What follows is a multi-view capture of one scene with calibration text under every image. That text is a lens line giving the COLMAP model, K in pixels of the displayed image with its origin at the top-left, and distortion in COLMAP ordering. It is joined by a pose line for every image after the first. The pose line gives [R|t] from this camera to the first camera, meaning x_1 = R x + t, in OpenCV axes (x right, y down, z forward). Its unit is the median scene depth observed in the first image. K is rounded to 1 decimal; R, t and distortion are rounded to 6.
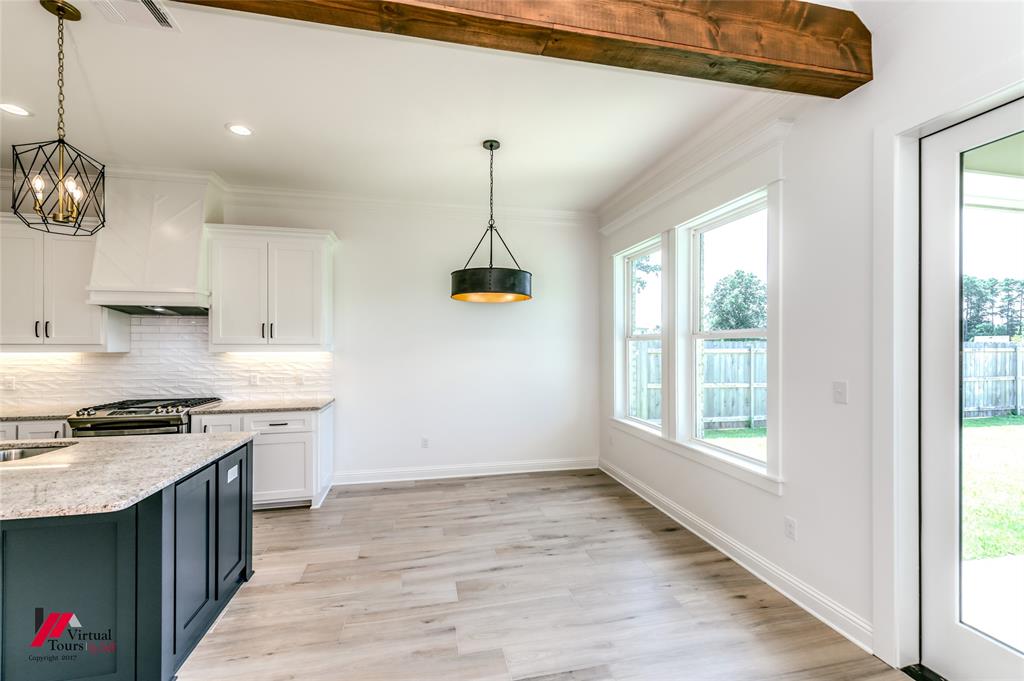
lens RADIAL K [[413.3, 0, 514.4], [0, 413.3, 345.4], [0, 0, 1]] dist [0.016285, -0.004268]
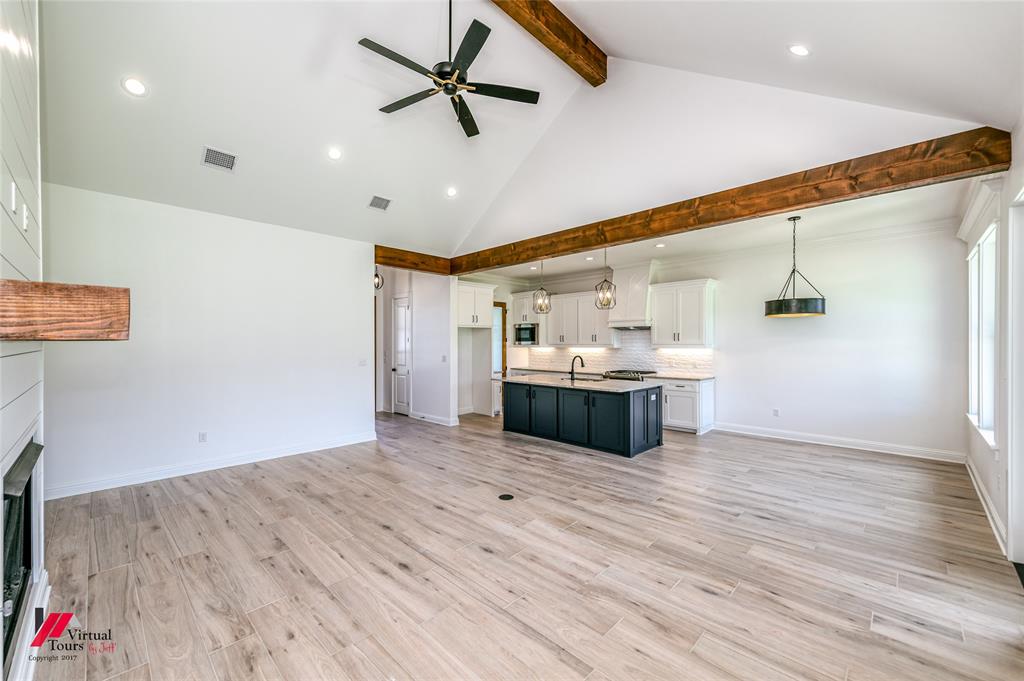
lens RADIAL K [[413.3, 0, 520.1], [0, 413.3, 348.9], [0, 0, 1]] dist [0.016285, -0.004268]
pose [[0.555537, 0.008340, -0.831450, 0.625069], [0.005263, 0.999894, 0.013546, -0.012066], [0.831475, -0.011901, 0.555435, -0.689232]]
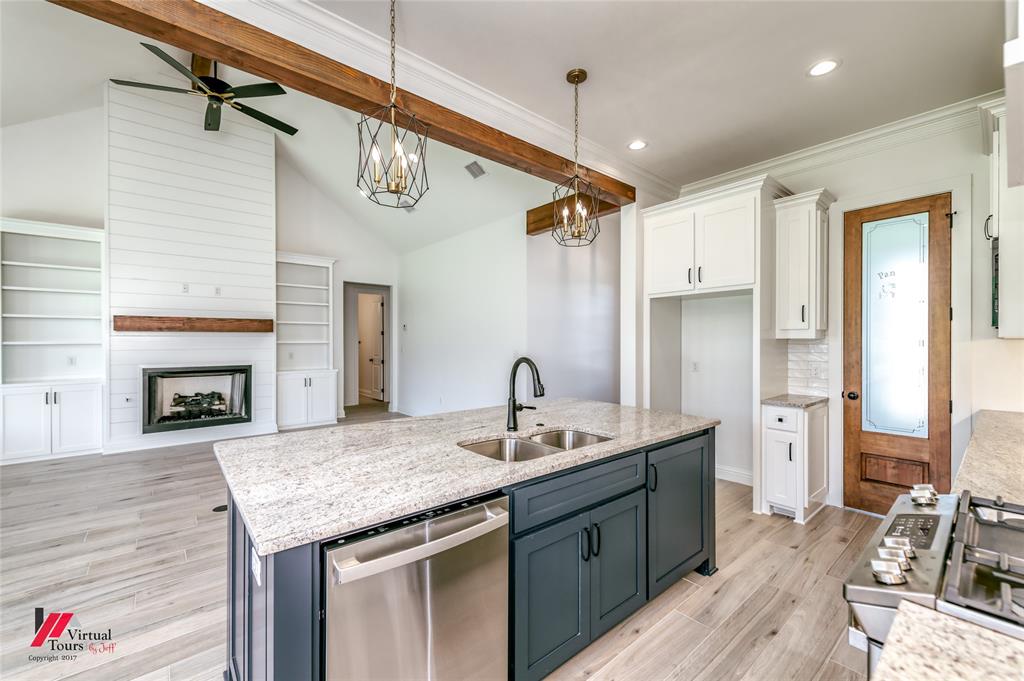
lens RADIAL K [[413.3, 0, 512.2], [0, 413.3, 355.7], [0, 0, 1]] dist [0.016285, -0.004268]
pose [[-0.885359, 0.011862, -0.464756, -0.480560], [-0.006041, 0.999297, 0.037013, 0.022264], [0.464868, 0.035577, -0.884665, 1.055076]]
